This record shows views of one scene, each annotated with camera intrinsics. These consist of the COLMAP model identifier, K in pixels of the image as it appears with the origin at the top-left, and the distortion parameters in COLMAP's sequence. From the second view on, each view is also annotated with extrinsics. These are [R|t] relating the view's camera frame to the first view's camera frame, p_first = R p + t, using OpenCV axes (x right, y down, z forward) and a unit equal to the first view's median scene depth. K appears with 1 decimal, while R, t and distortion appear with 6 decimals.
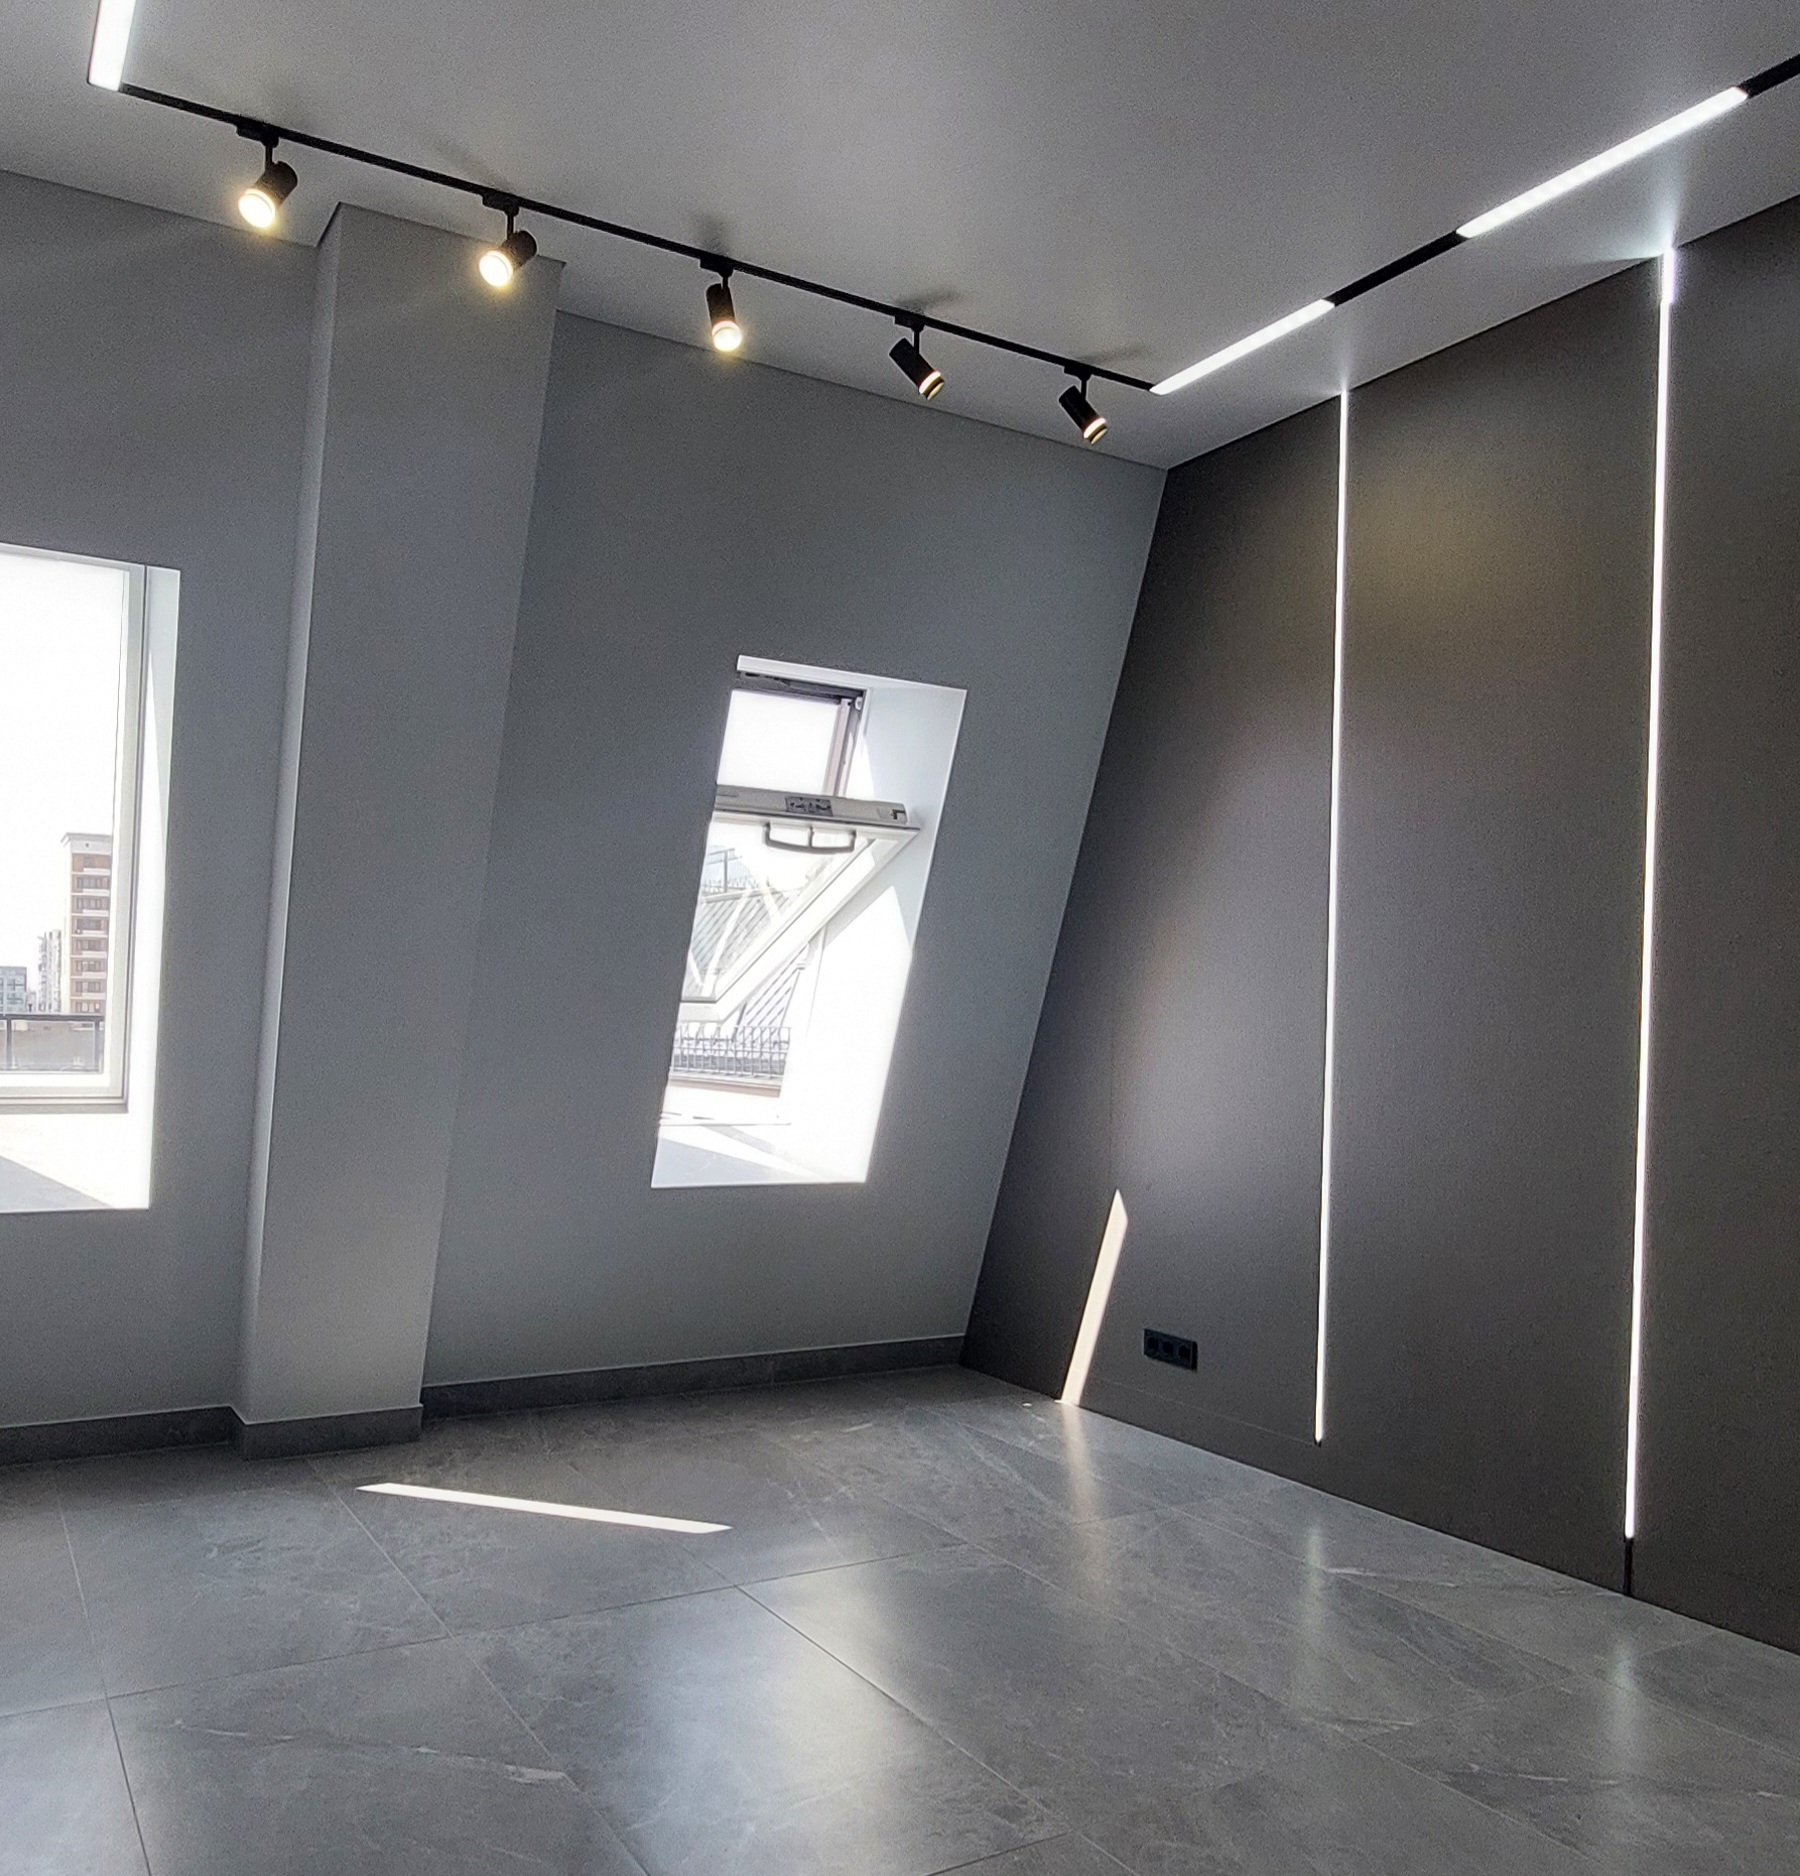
lens RADIAL K [[1583.7, 0, 906.4], [0, 1583.7, 931.9], [0, 0, 1]] dist [0.013874, 0.006929]
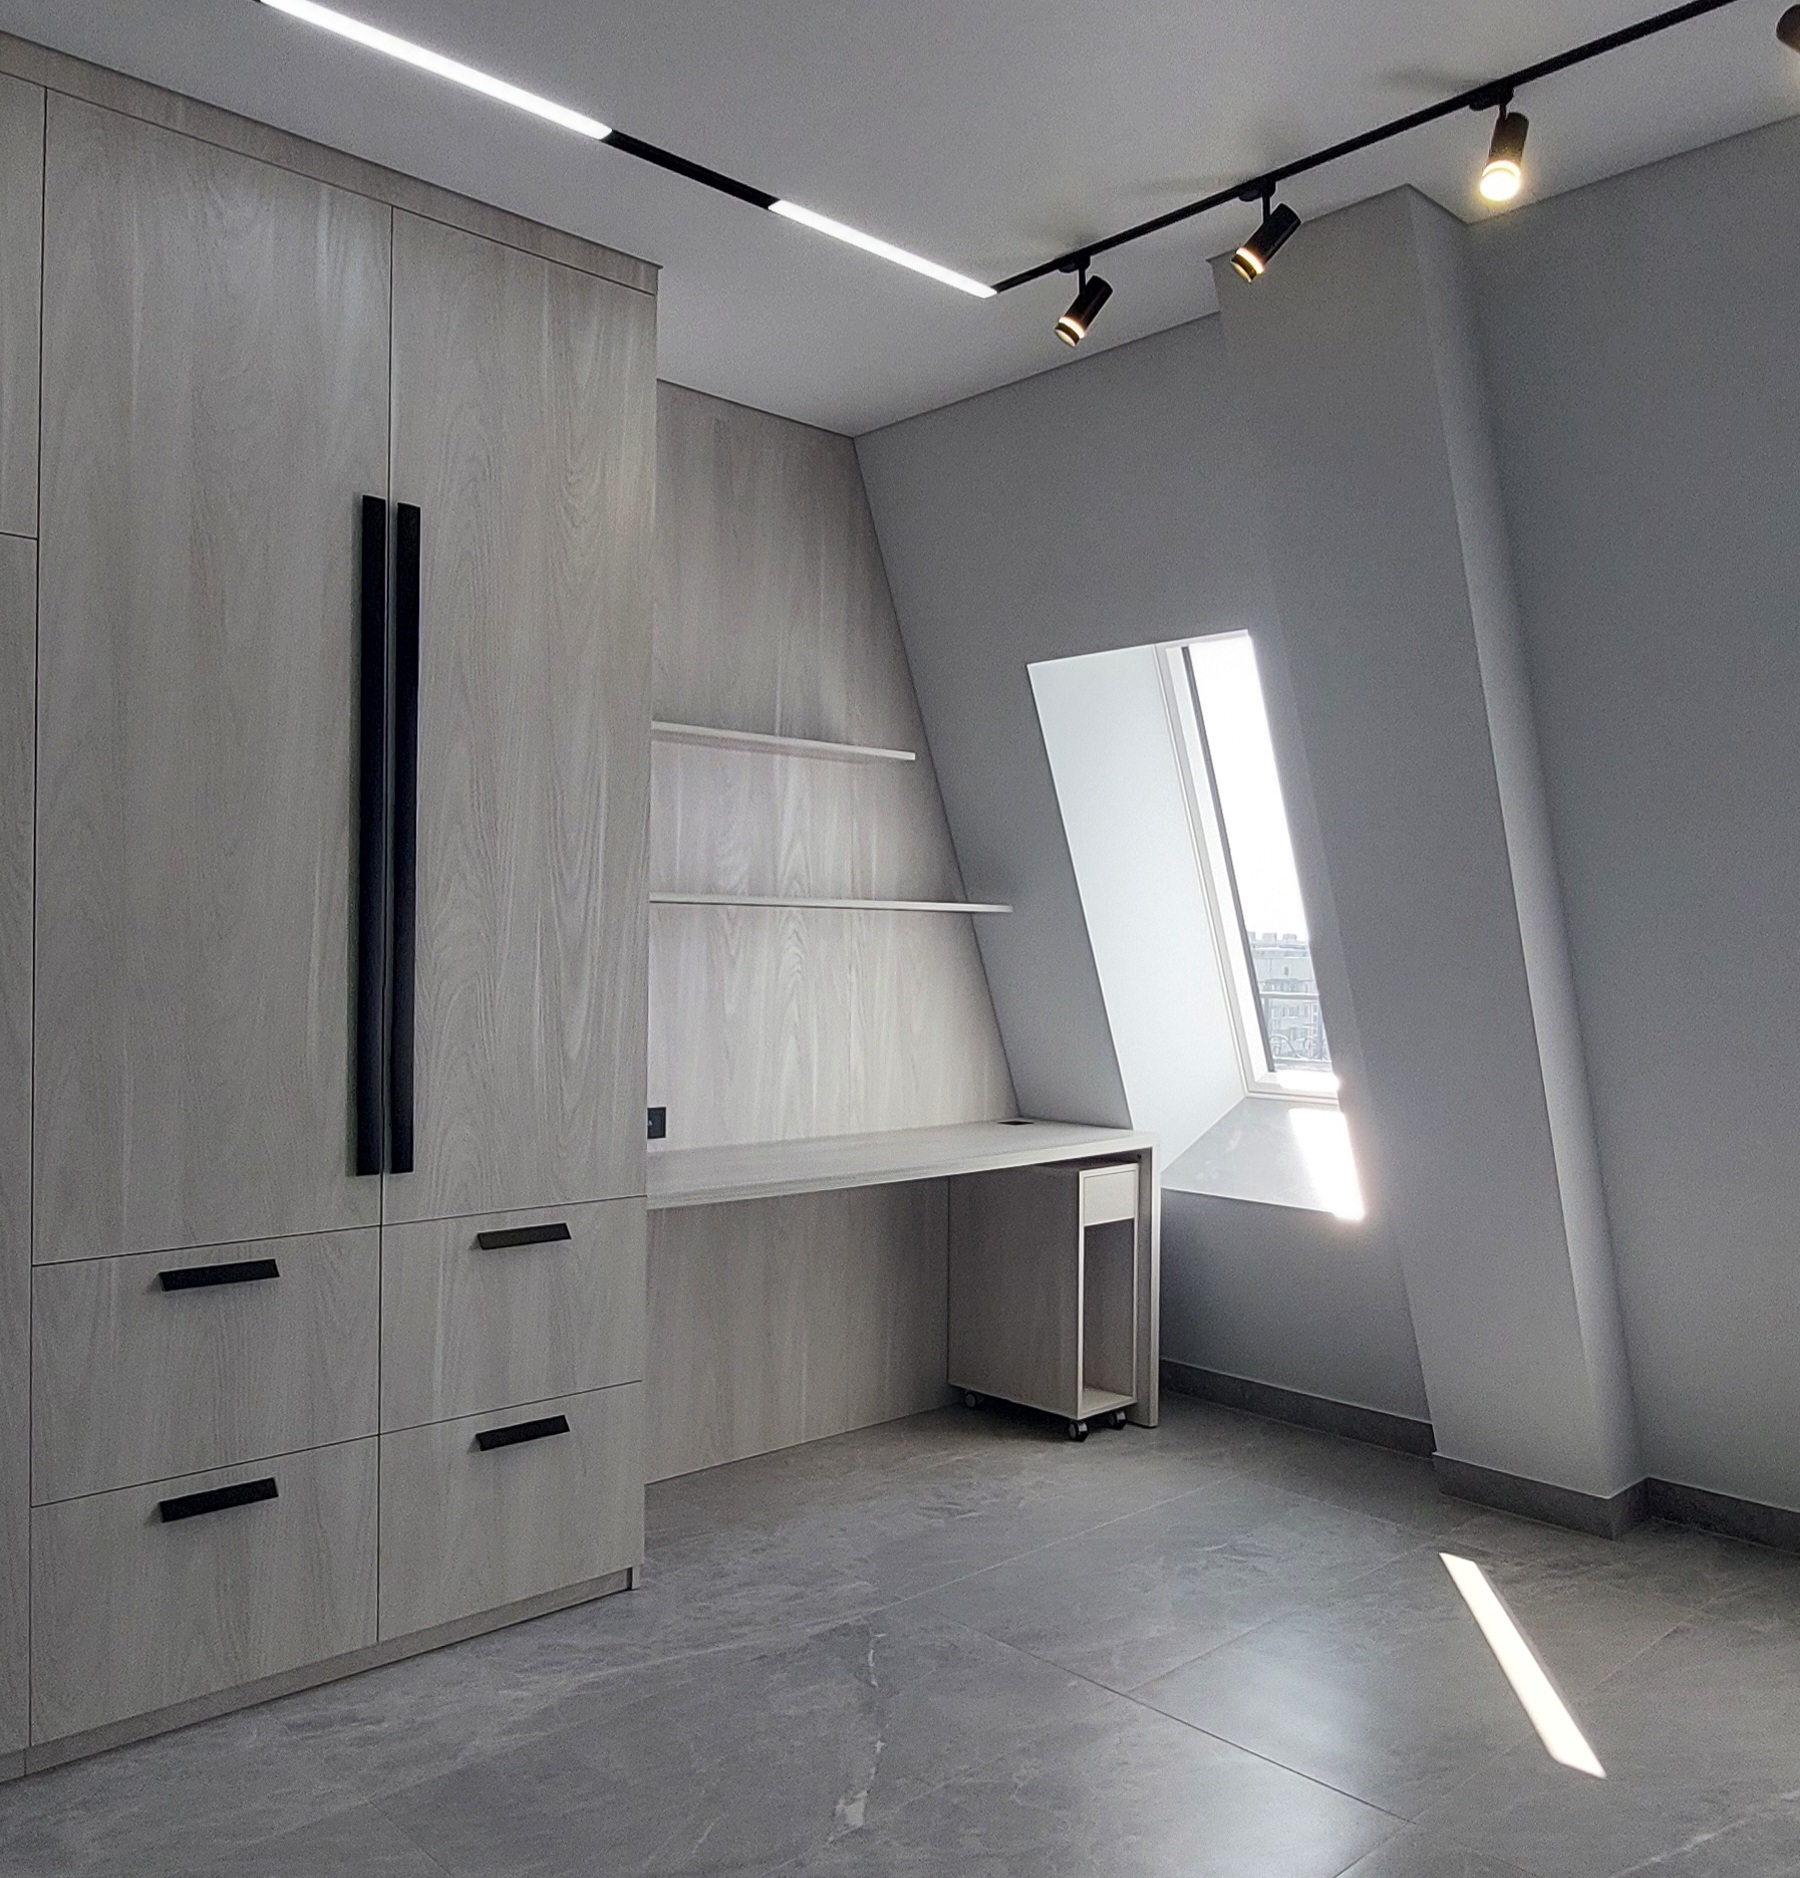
lens RADIAL K [[1585.4, 0, 902.1], [0, 1585.4, 941.6], [0, 0, 1]] dist [0.013874, 0.006929]
pose [[0.217648, -0.004313, -0.976018, 0.536976], [0.067857, 0.997637, 0.010723, -0.048990], [0.973666, -0.068564, 0.217426, 0.527360]]
